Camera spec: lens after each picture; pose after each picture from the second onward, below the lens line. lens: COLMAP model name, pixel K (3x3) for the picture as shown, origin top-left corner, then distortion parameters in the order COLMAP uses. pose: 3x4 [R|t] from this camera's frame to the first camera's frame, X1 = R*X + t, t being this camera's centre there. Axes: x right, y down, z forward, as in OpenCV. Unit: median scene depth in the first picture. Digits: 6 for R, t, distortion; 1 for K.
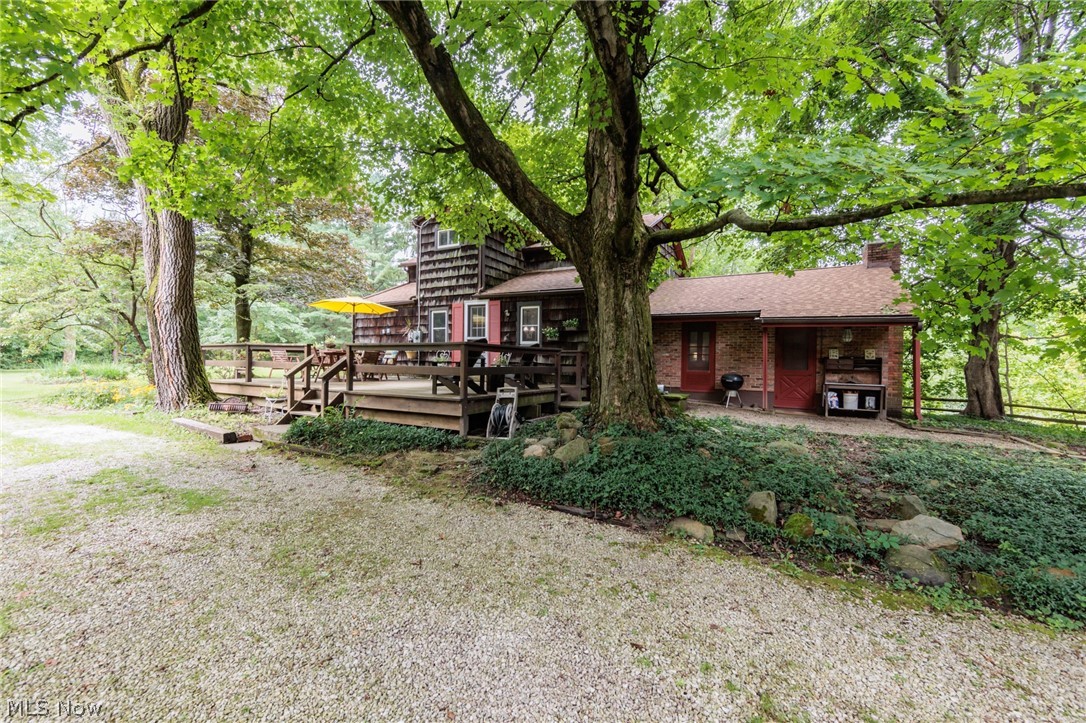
lens RADIAL K [[427.6, 0, 539.9], [0, 427.6, 361.6], [0, 0, 1]] dist [-0.003775, -0.000023]
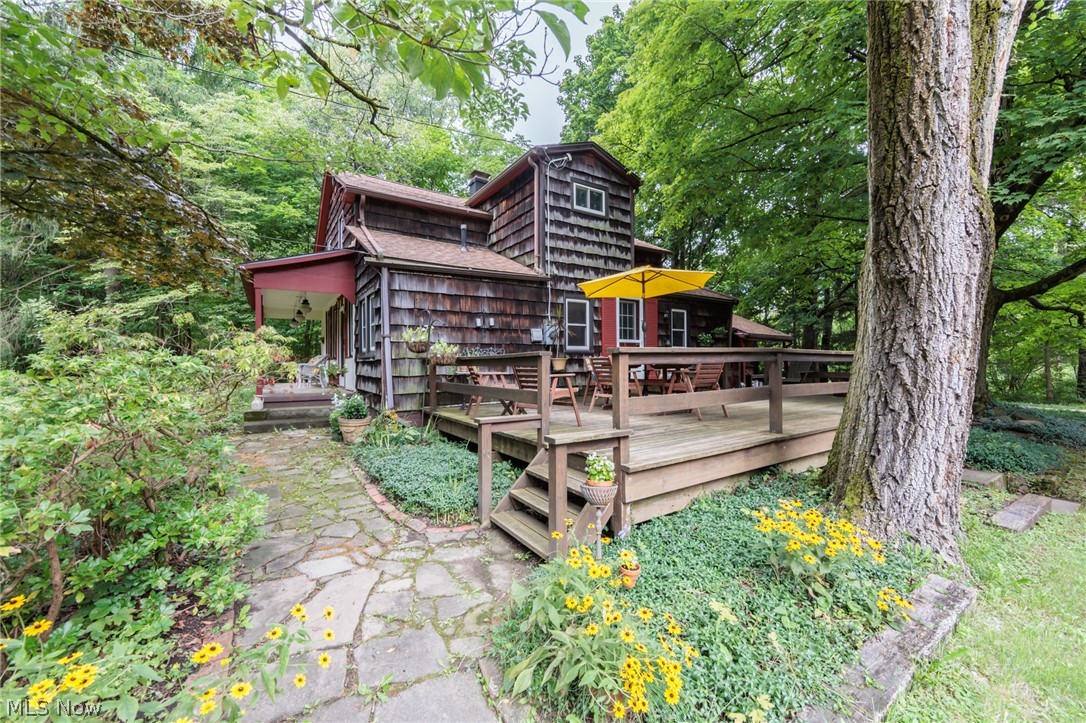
lens RADIAL K [[427.6, 0, 543.8], [0, 427.6, 360.8], [0, 0, 1]] dist [-0.003775, -0.000023]
pose [[0.458915, -0.018060, 0.888297, -0.899371], [0.017355, 0.999785, 0.011360, -0.028908], [-0.888311, 0.010203, 0.459129, 0.751638]]
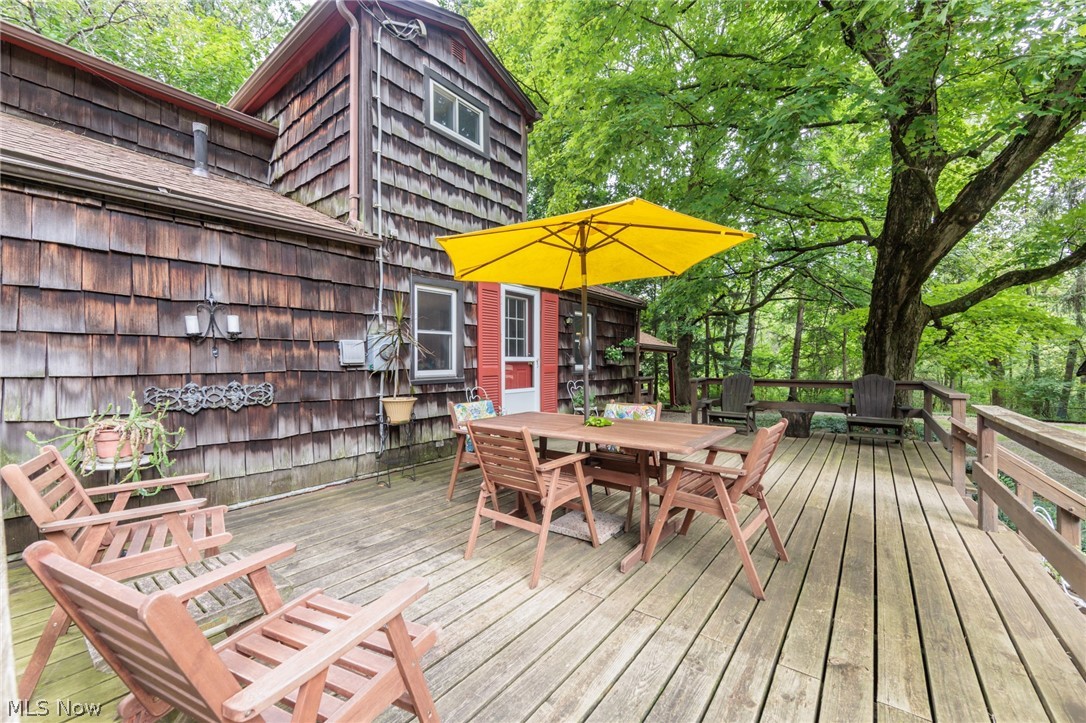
lens RADIAL K [[427.6, 0, 548.0], [0, 427.6, 361.8], [0, 0, 1]] dist [-0.003775, -0.000023]
pose [[0.138445, -0.018688, 0.990194, -0.625282], [0.008561, 0.999807, 0.017672, -0.058114], [-0.990333, 0.006030, 0.138578, 0.867530]]
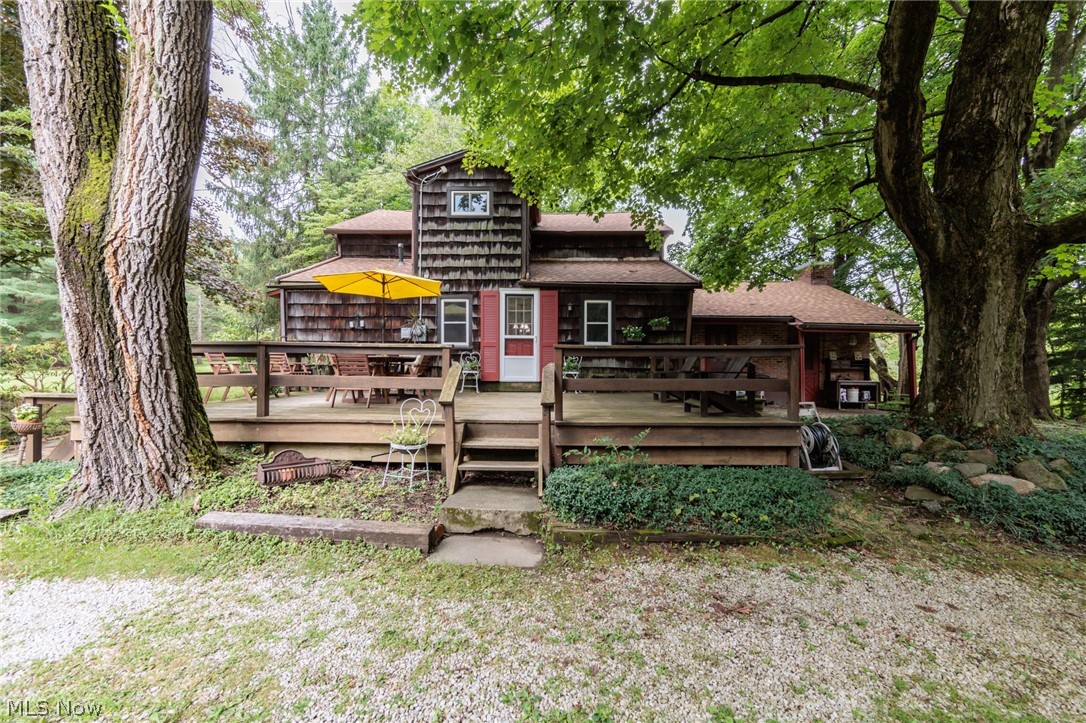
lens RADIAL K [[427.6, 0, 543.5], [0, 427.6, 359.2], [0, 0, 1]] dist [-0.003775, -0.000023]
pose [[0.879058, -0.009332, 0.476624, -0.467597], [0.010002, 0.999949, 0.001132, -0.013800], [-0.476610, 0.003772, 0.879107, 0.281481]]
